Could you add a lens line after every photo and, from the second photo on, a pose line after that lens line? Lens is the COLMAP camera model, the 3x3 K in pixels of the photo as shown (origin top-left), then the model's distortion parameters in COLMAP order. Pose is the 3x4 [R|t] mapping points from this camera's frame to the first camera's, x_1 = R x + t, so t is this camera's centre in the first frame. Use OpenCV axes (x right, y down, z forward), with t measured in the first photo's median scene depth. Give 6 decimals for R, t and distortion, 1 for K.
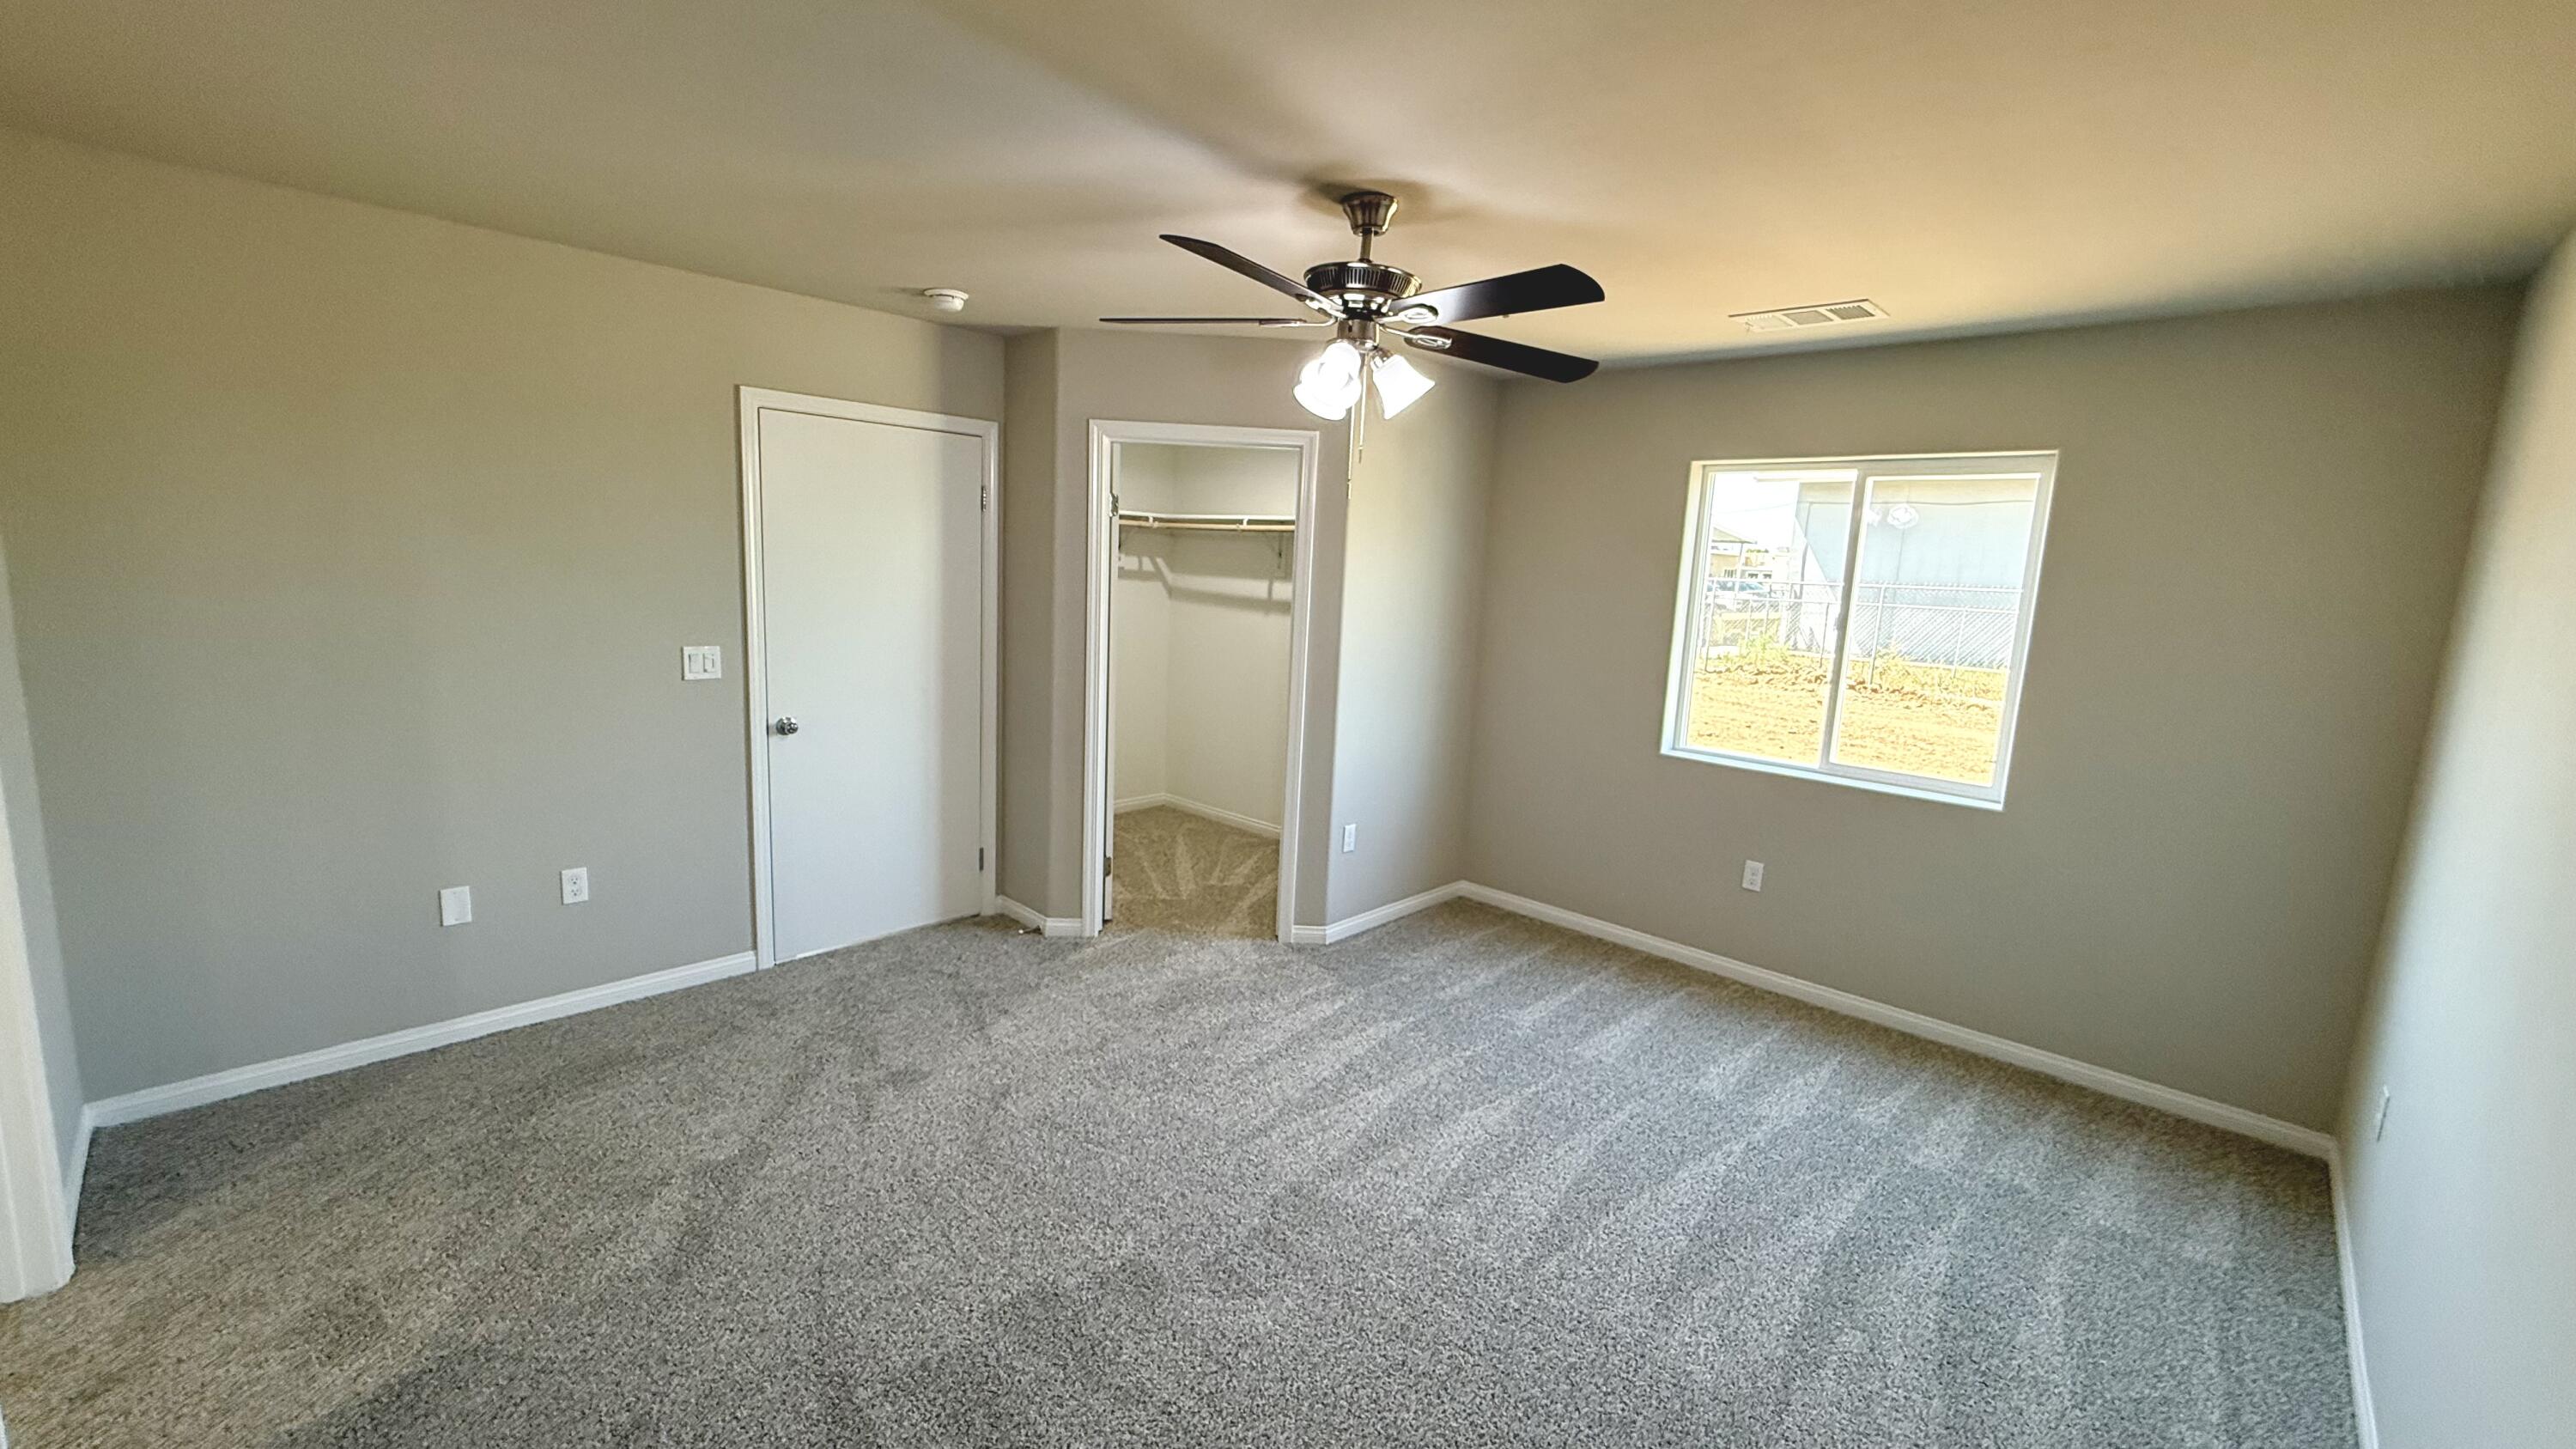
lens RADIAL K [[1033.6, 0, 1285.3], [0, 1033.6, 723.9], [0, 0, 1]] dist [0.001289, 0.000244]
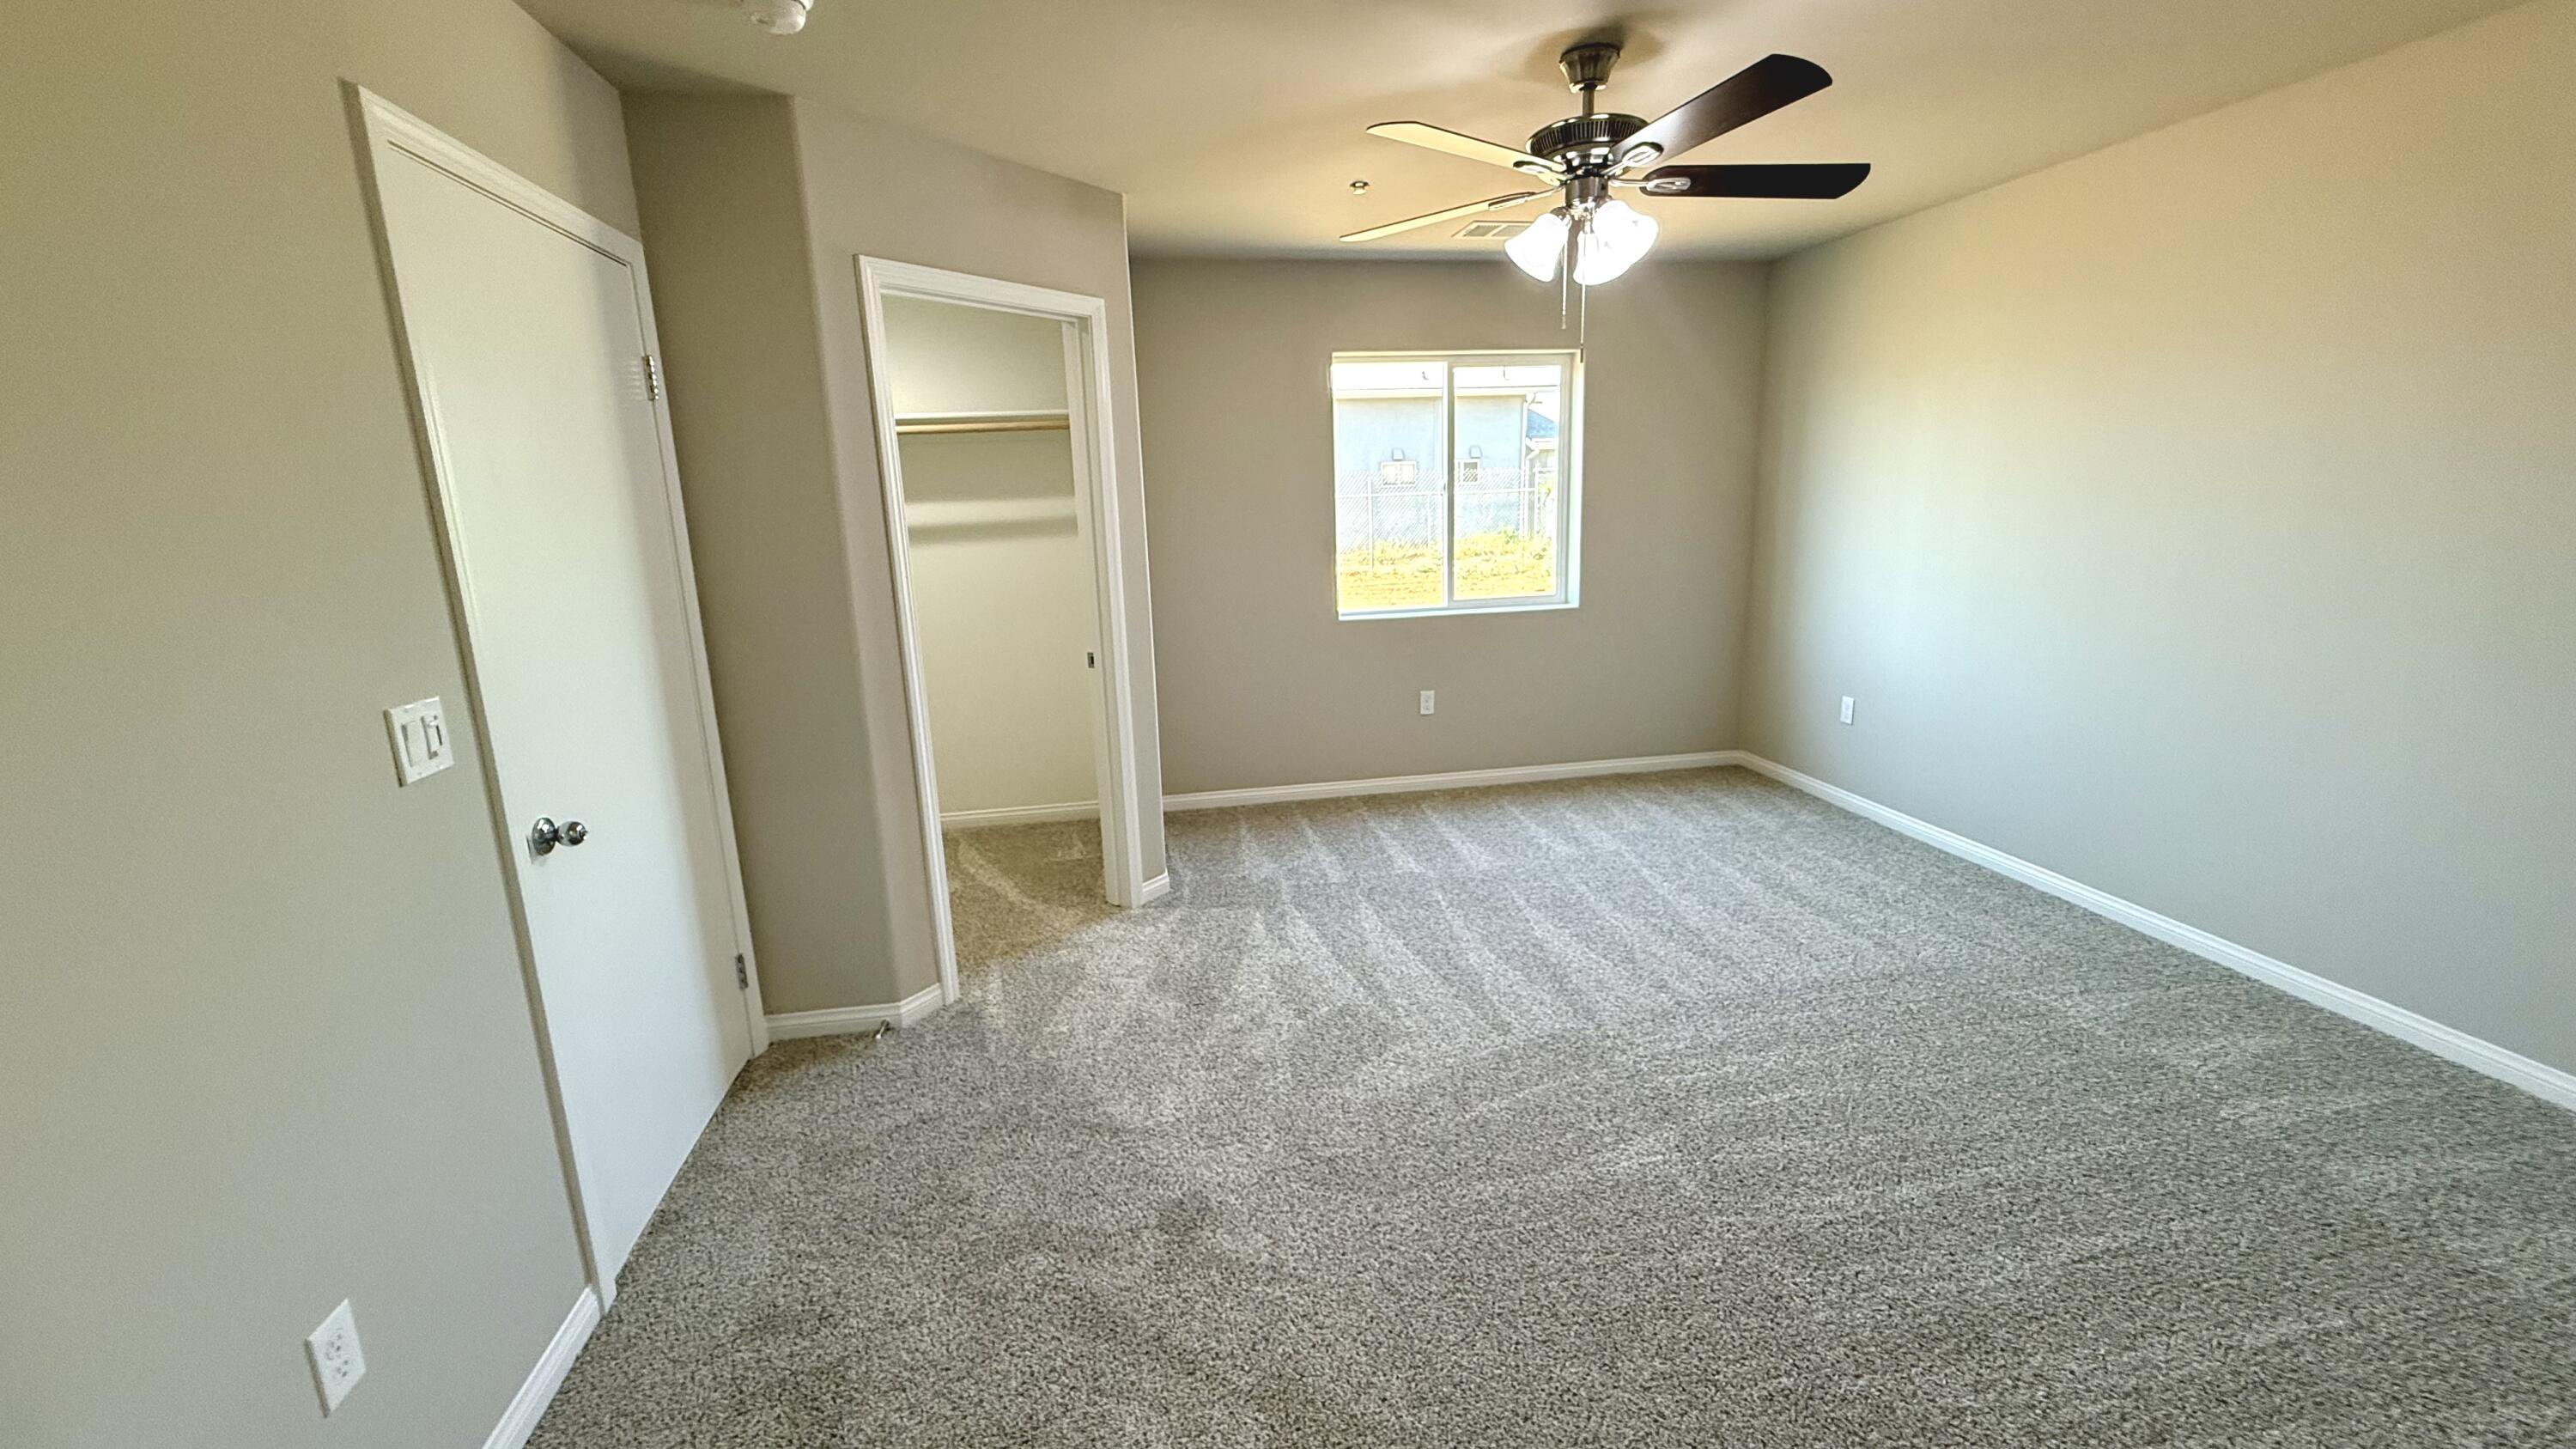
lens RADIAL K [[1033.6, 0, 1285.3], [0, 1033.6, 723.9], [0, 0, 1]] dist [0.001289, 0.000244]
pose [[0.585825, -0.242926, 0.773173, -0.661450], [0.186282, 0.968837, 0.163258, -0.066037], [-0.788738, 0.048387, 0.612822, 0.426829]]
